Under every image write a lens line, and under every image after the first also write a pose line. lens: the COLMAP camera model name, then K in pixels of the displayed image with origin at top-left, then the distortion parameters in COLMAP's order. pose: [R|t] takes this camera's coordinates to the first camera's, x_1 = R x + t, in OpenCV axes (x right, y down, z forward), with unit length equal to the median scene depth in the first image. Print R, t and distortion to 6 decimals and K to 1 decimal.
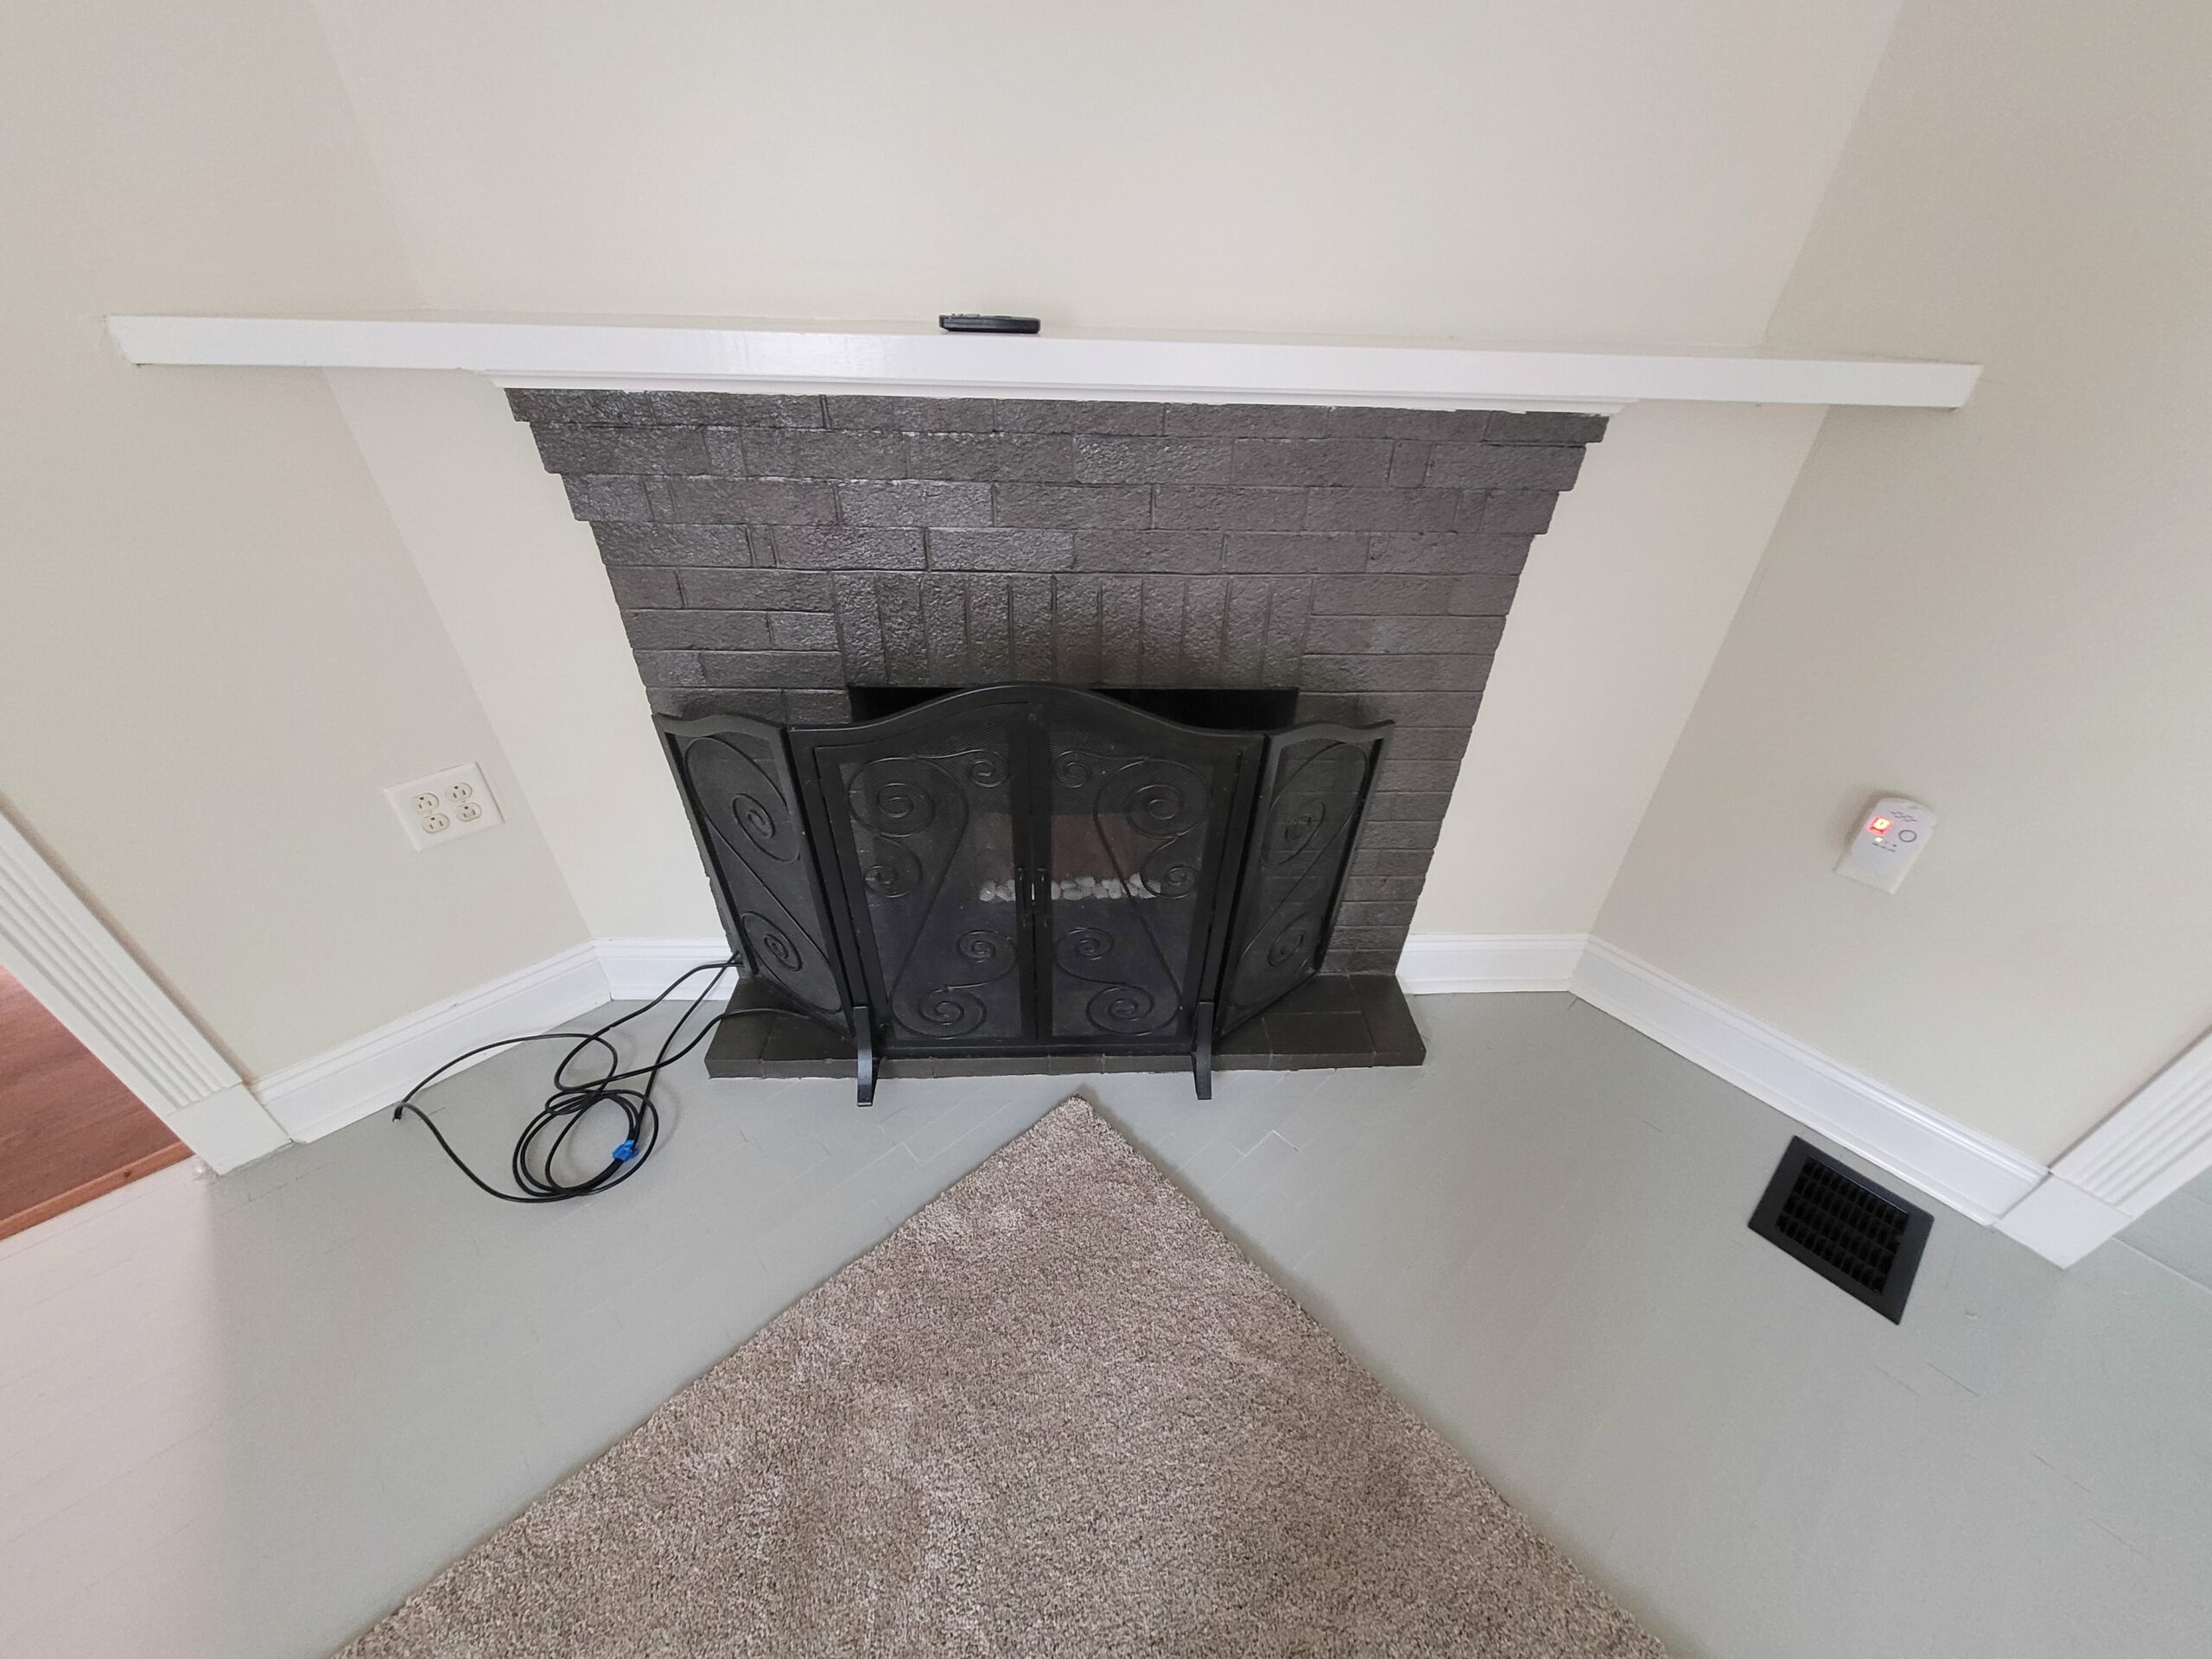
lens RADIAL K [[858.3, 0, 1112.2], [0, 858.3, 827.8], [0, 0, 1]] dist [-0.000931, -0.000080]
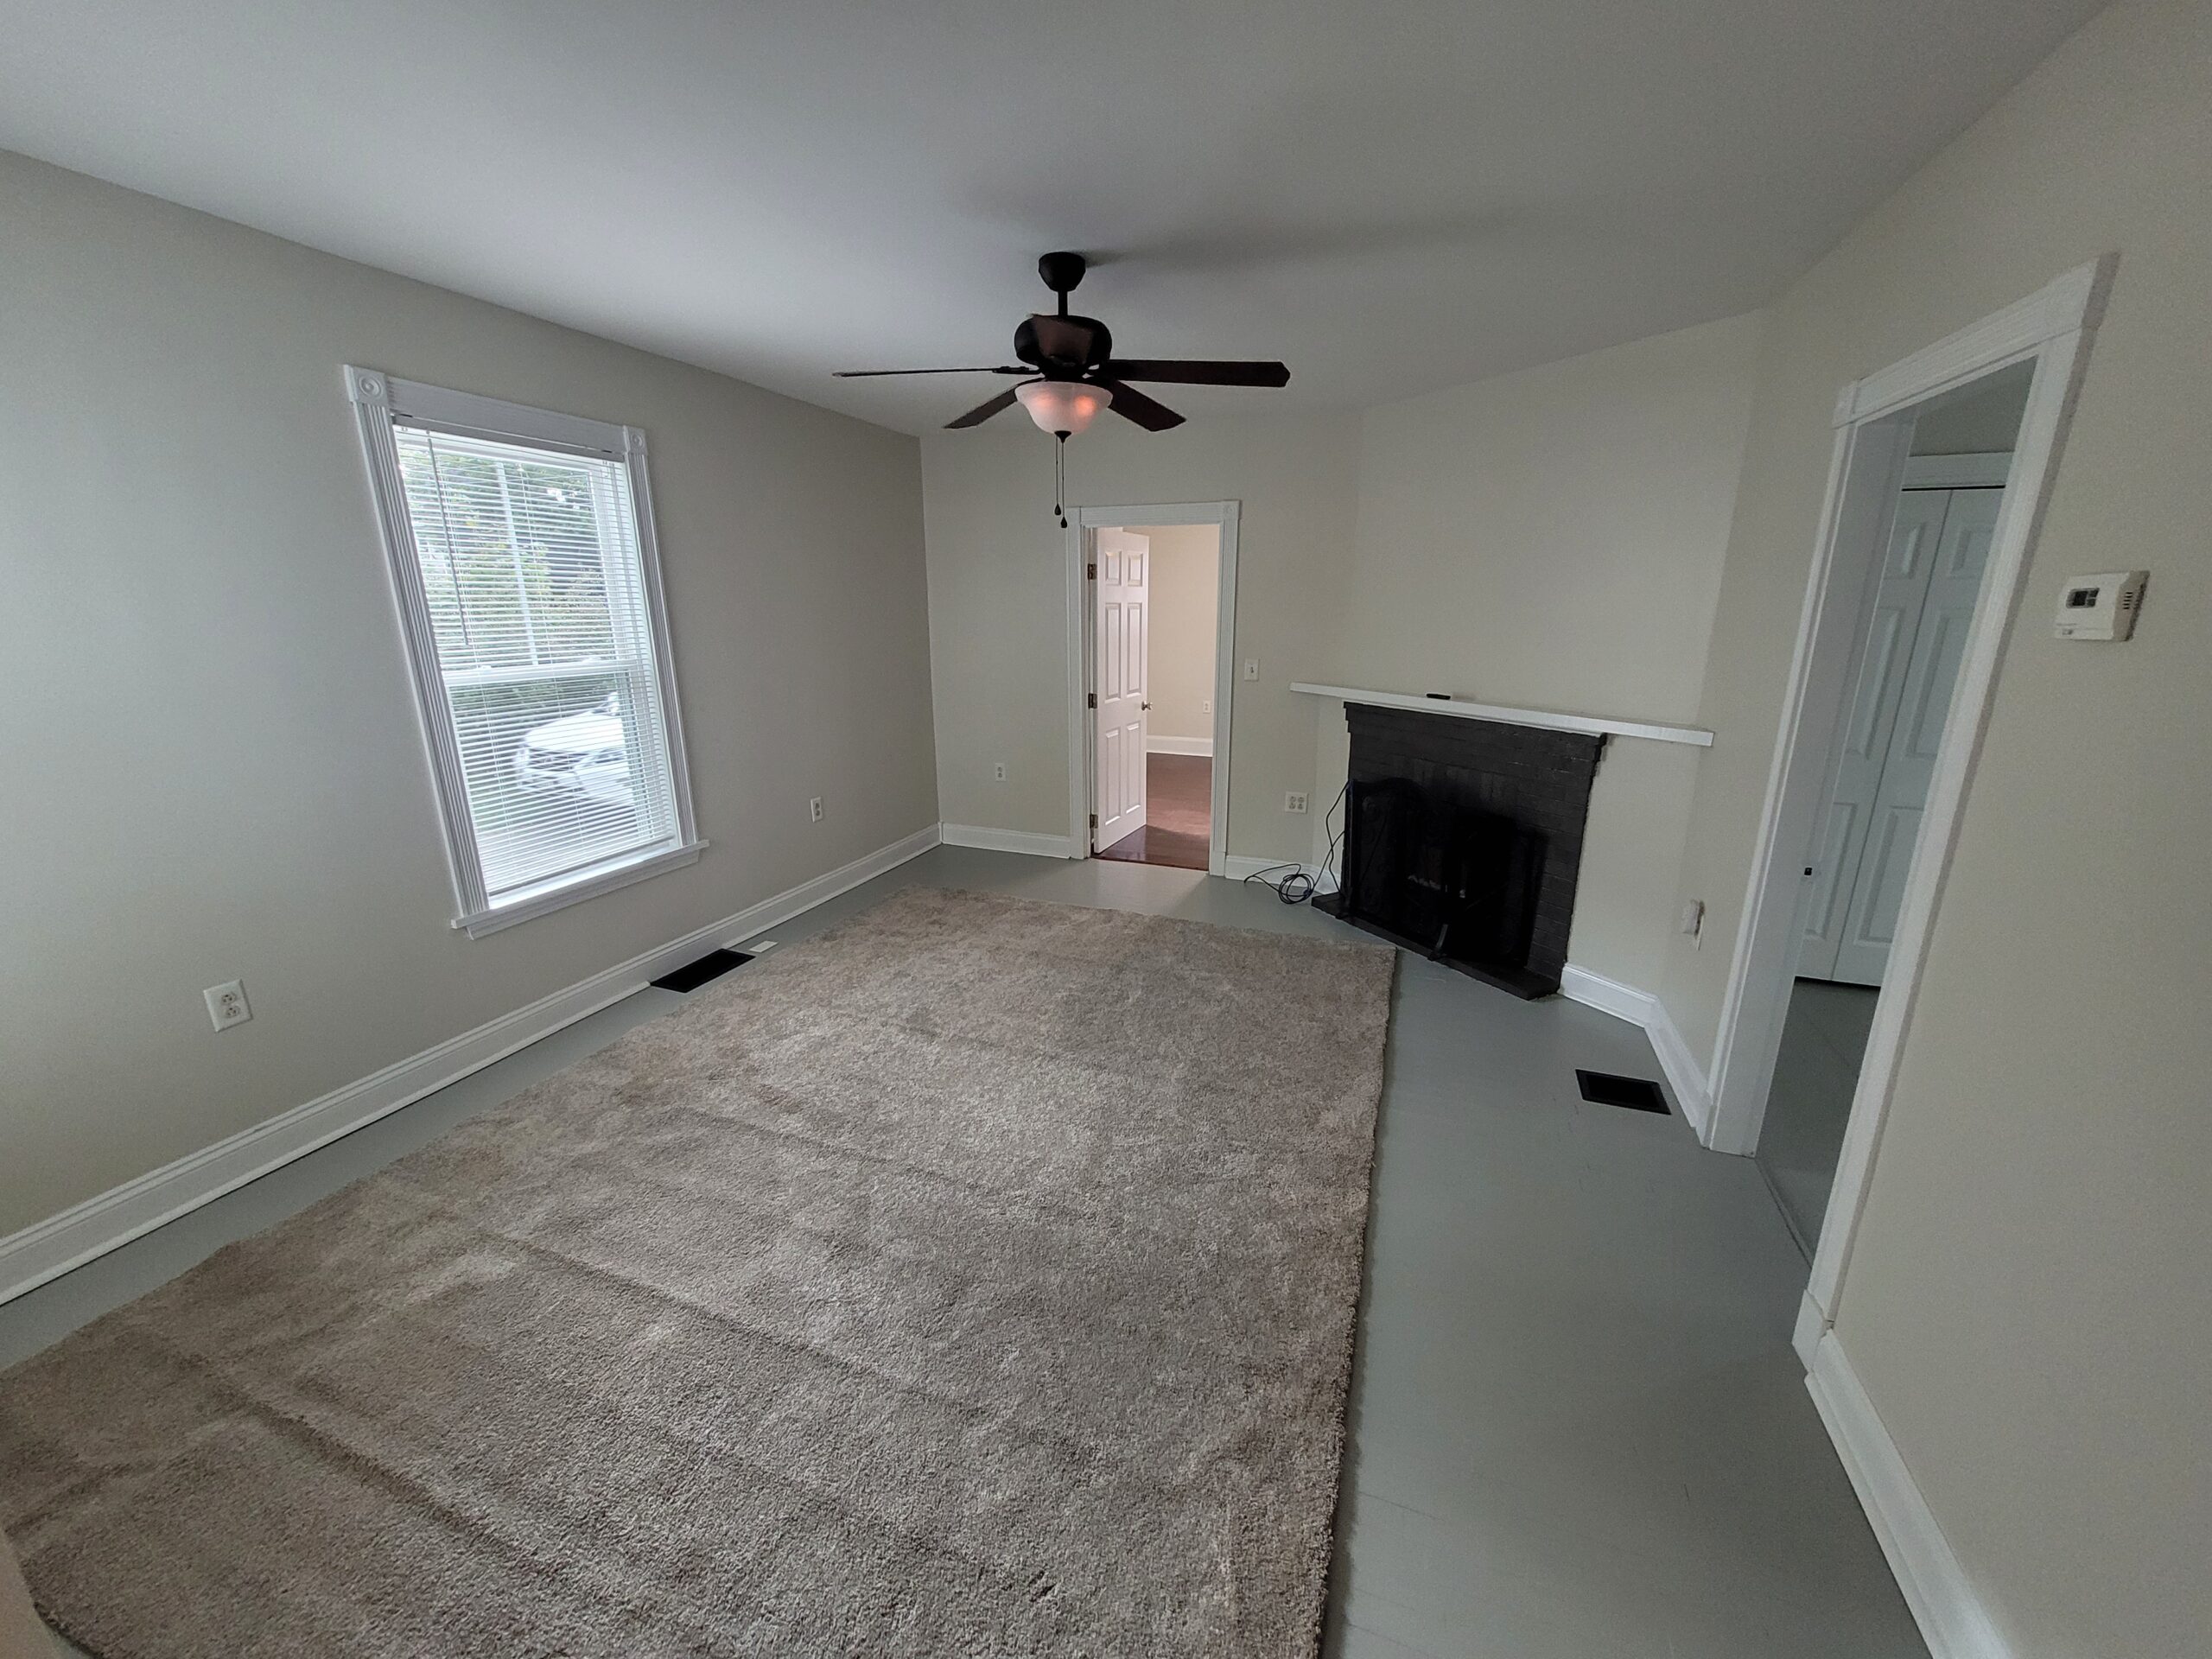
lens RADIAL K [[858.3, 0, 1112.2], [0, 858.3, 827.8], [0, 0, 1]] dist [-0.000931, -0.000080]
pose [[0.447932, 0.205597, -0.870107, 2.084312], [-0.512274, 0.856631, -0.061306, 0.702744], [0.732756, 0.473195, 0.489035, -1.306173]]
